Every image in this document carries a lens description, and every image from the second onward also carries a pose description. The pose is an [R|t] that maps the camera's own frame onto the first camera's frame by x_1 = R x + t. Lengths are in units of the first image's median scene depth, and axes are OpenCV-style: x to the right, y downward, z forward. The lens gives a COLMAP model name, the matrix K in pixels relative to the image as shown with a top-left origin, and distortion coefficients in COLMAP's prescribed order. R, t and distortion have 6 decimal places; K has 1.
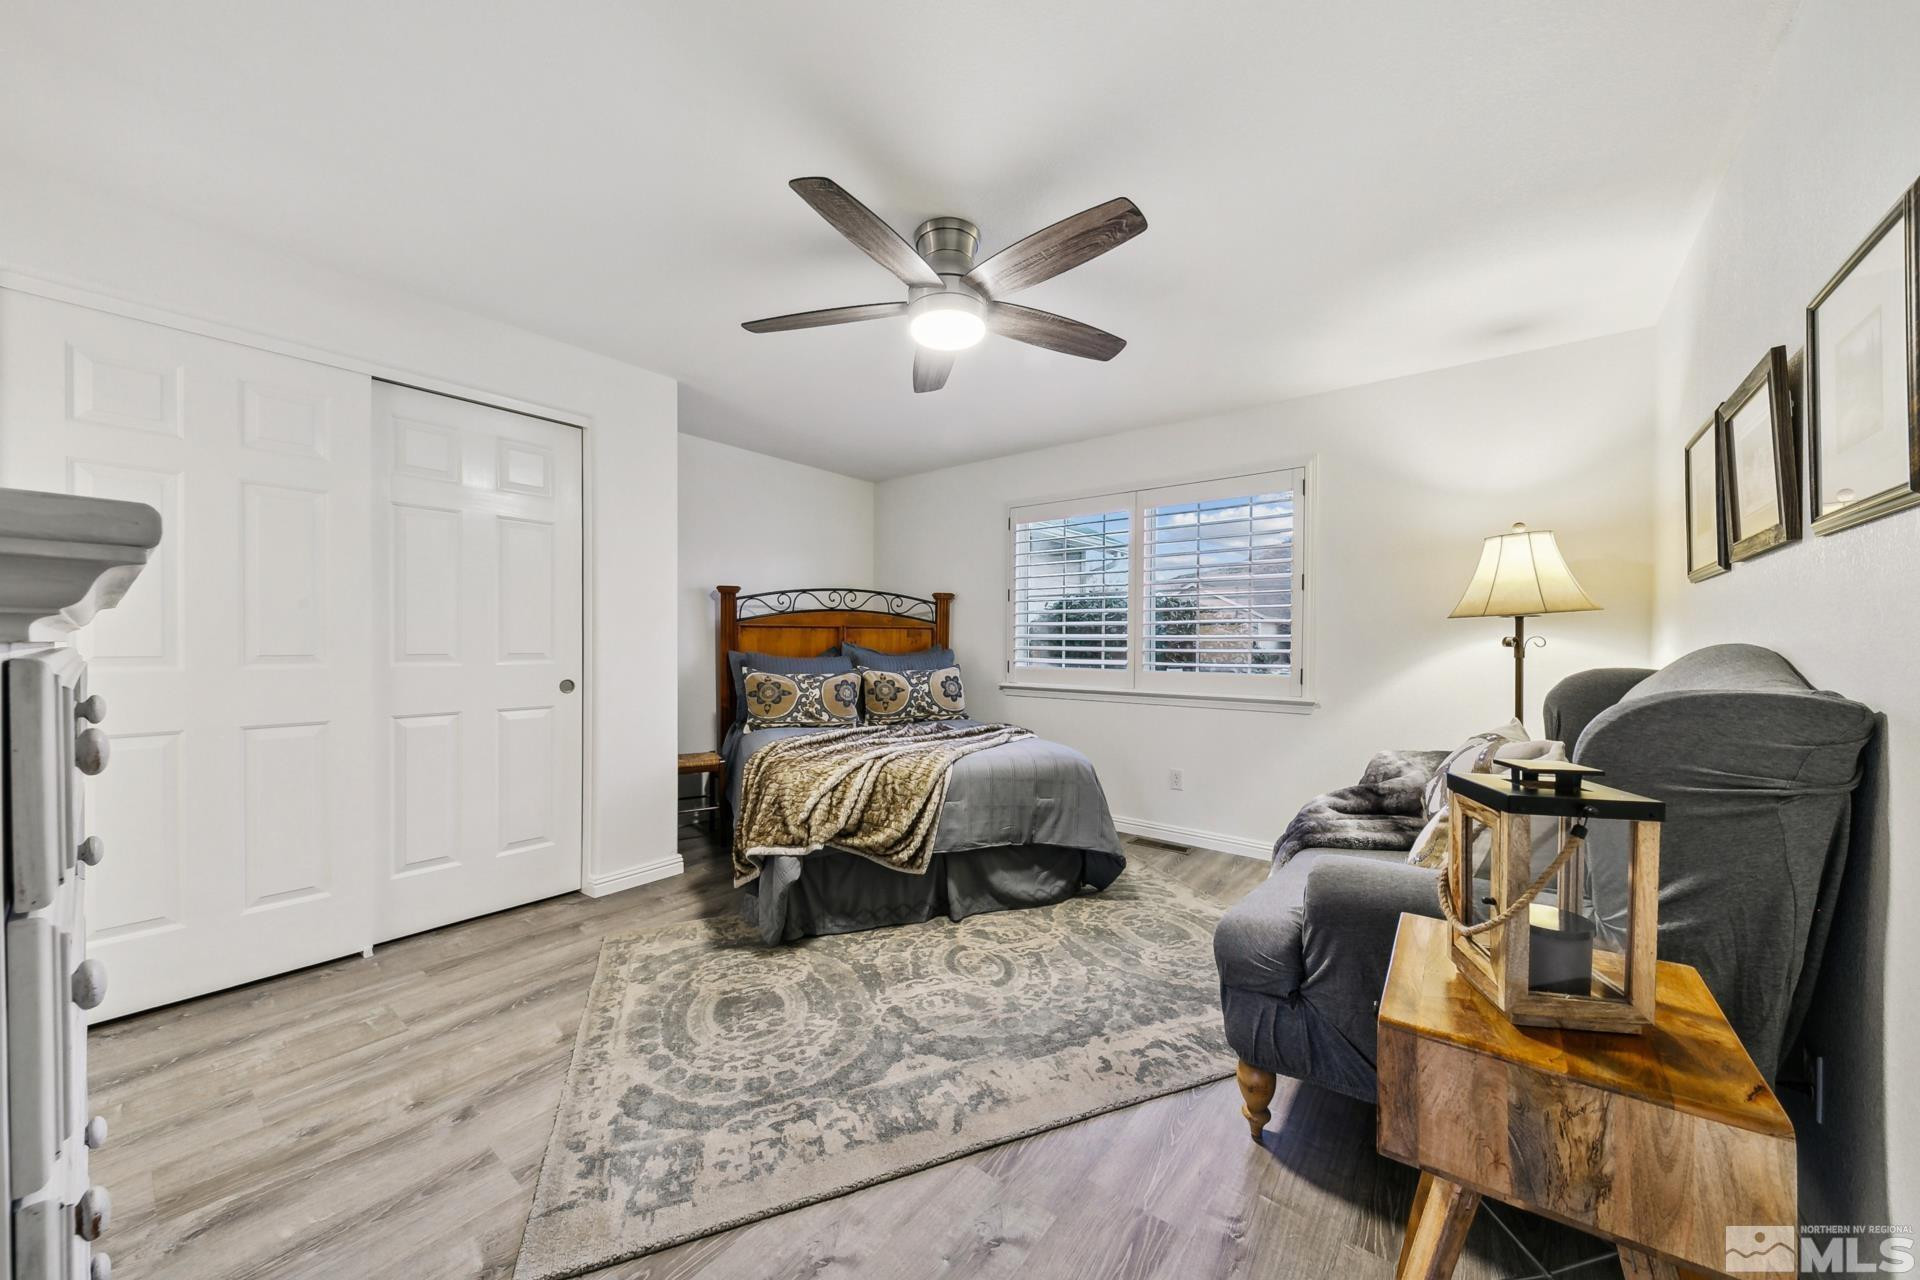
lens RADIAL K [[752.1, 0, 960.0], [0, 752.1, 640.0], [0, 0, 1]] dist [0.023090, 0.000044]
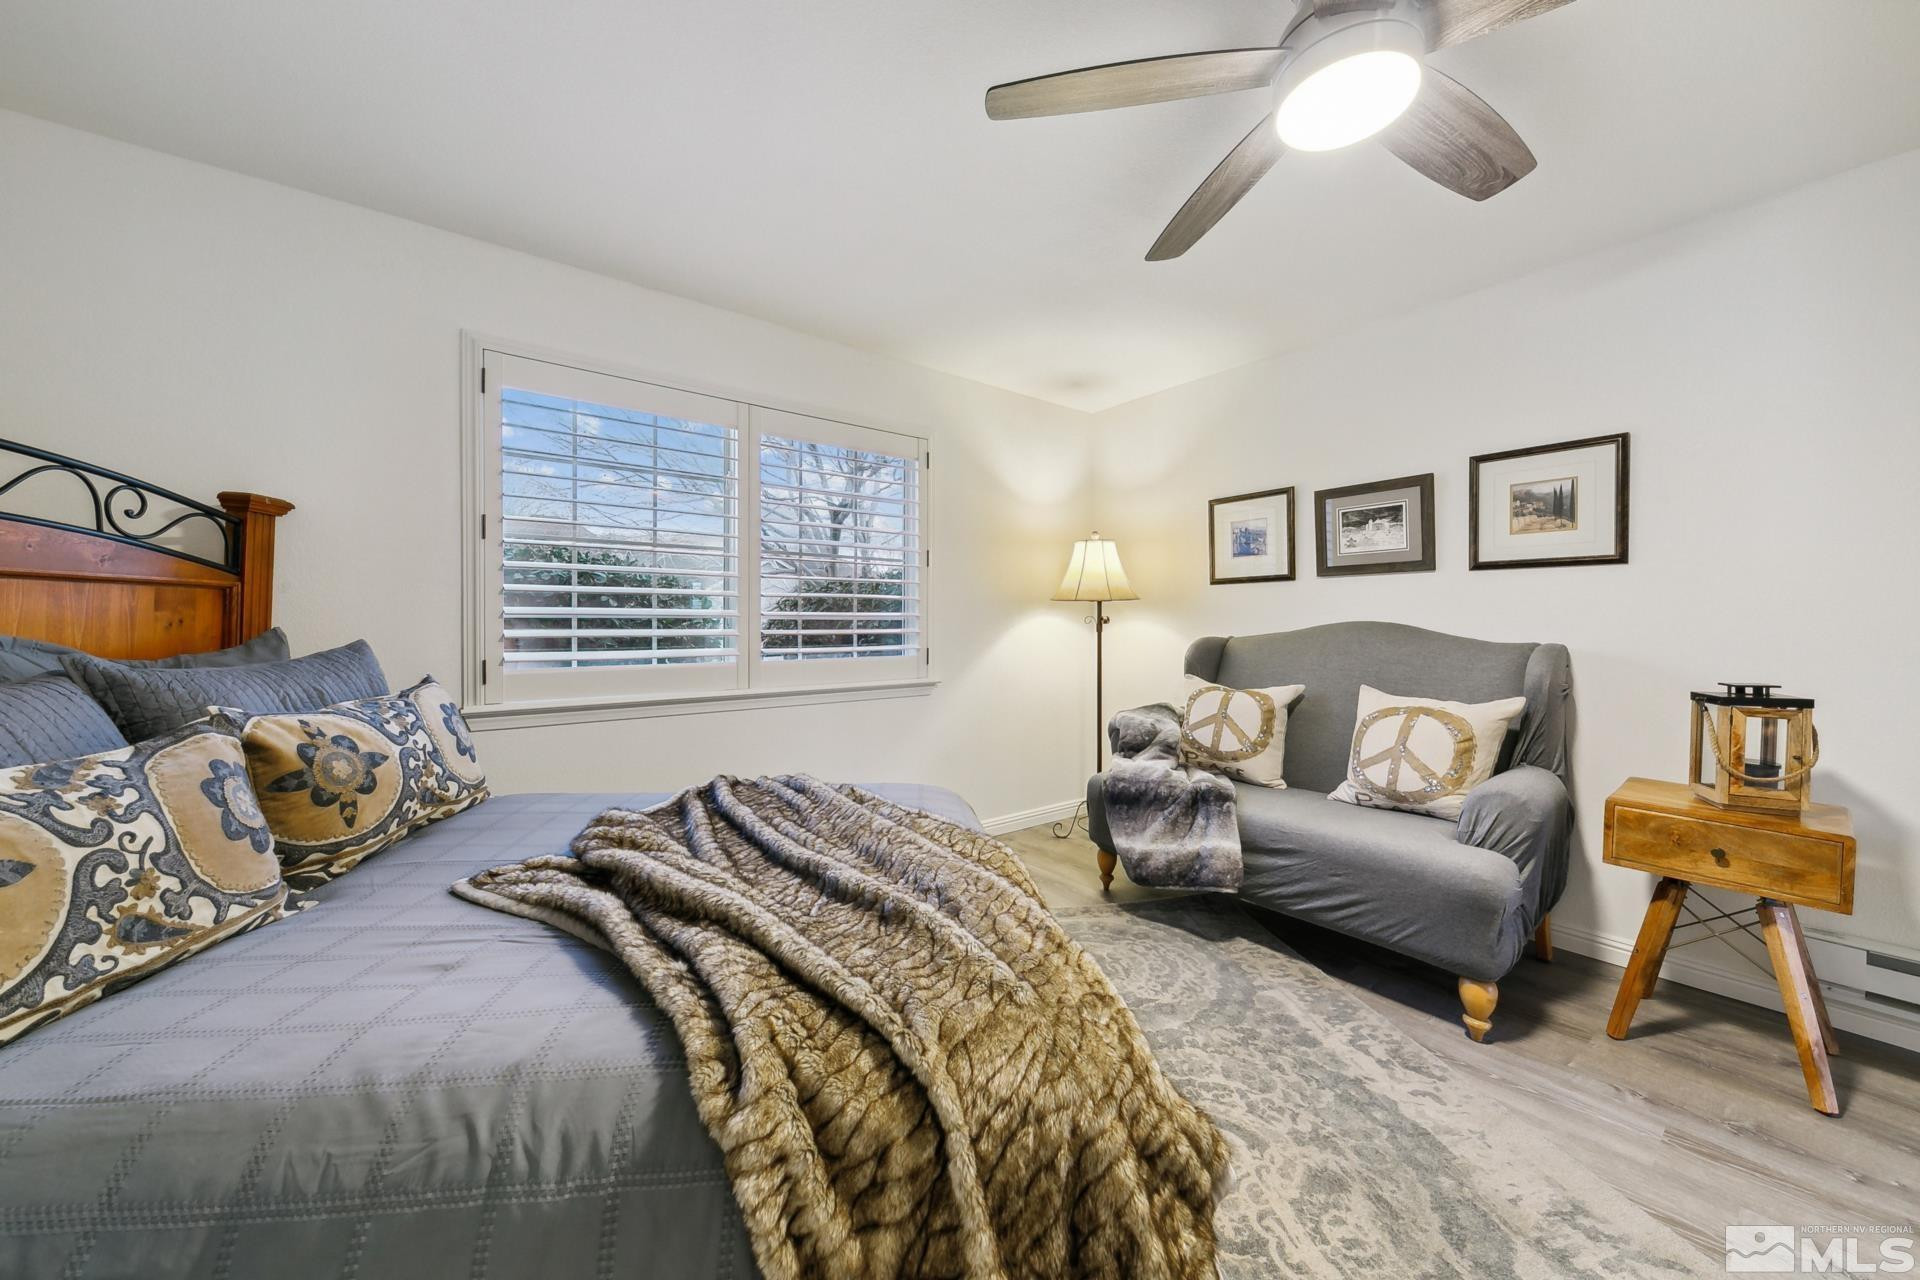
lens RADIAL K [[695.3, 0, 961.2], [0, 695.3, 624.6], [0, 0, 1]] dist [-0.001552, -0.000253]
pose [[0.199887, -0.008940, 0.979778, -0.347120], [-0.001785, 0.999953, 0.009489, -0.000710], [-0.979817, -0.003646, 0.199862, 0.667084]]
